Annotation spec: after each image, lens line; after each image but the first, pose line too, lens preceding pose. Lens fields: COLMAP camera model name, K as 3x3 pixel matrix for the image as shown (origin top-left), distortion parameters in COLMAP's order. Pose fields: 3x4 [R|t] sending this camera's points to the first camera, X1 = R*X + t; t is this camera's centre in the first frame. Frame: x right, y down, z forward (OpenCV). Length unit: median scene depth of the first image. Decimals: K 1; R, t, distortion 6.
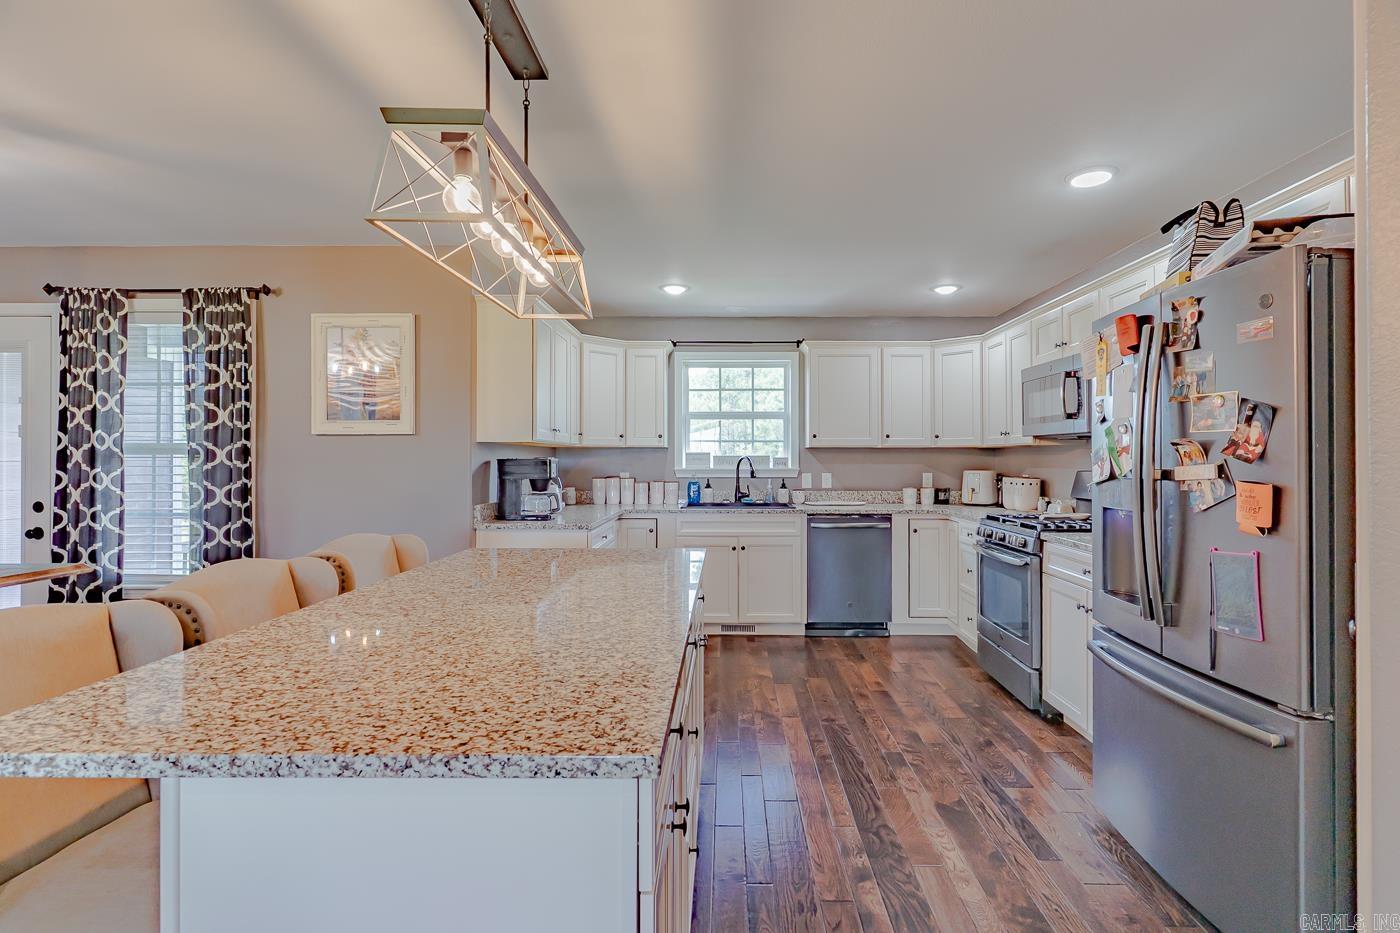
lens RADIAL K [[683.8, 0, 705.5], [0, 683.8, 447.2], [0, 0, 1]] dist [0.001703, 0.000093]
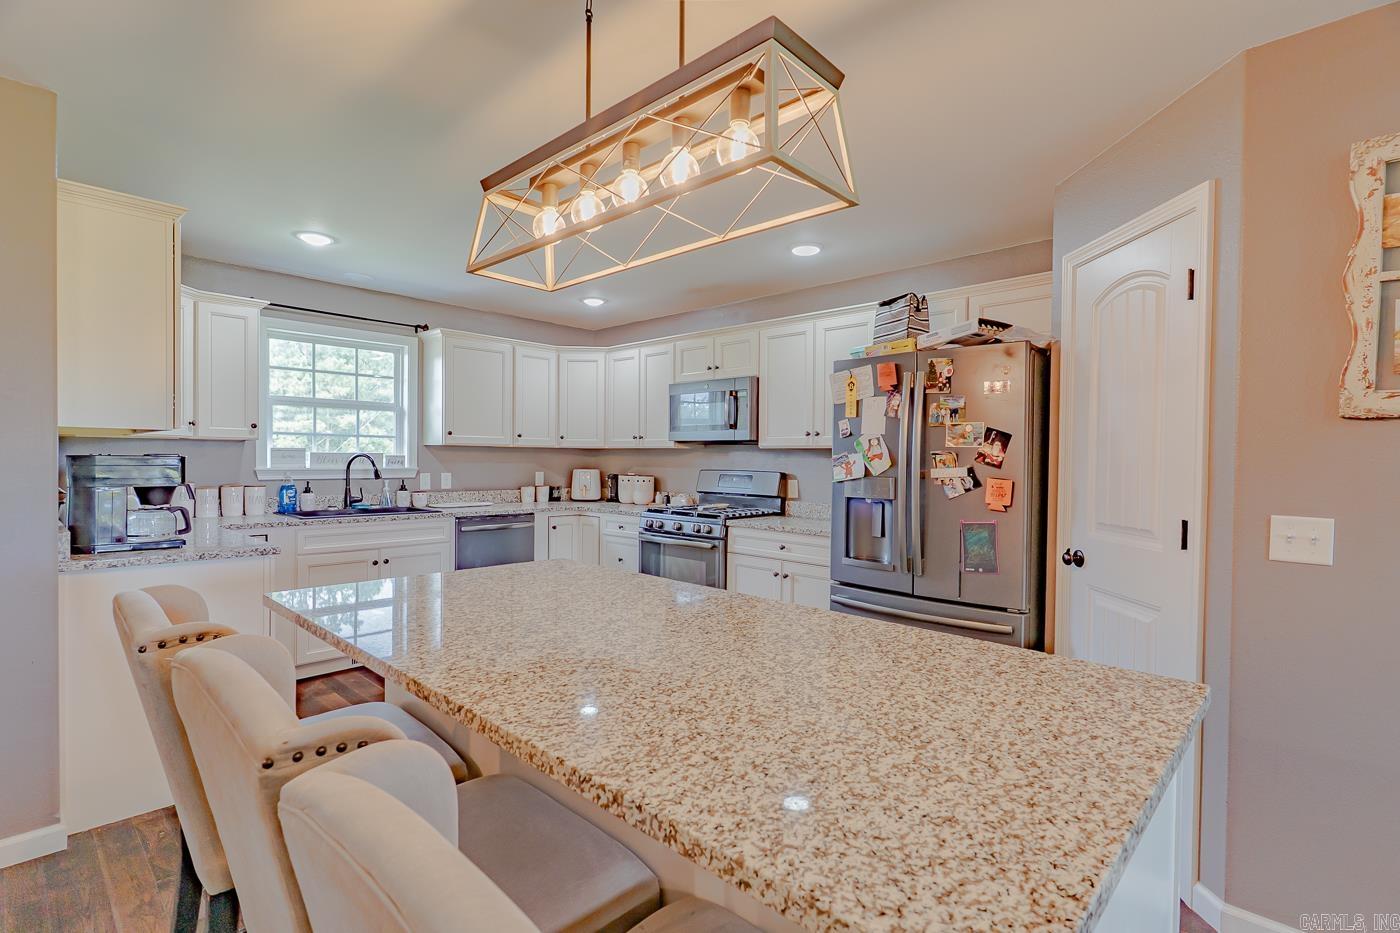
lens RADIAL K [[676.9, 0, 693.3], [0, 676.9, 464.2], [0, 0, 1]] dist [0.001663, 0.000704]
pose [[0.679117, 0.001071, 0.734029, -0.368994], [-0.022985, 0.999540, 0.019808, 0.000248], [-0.733670, -0.030324, 0.678829, 0.176457]]
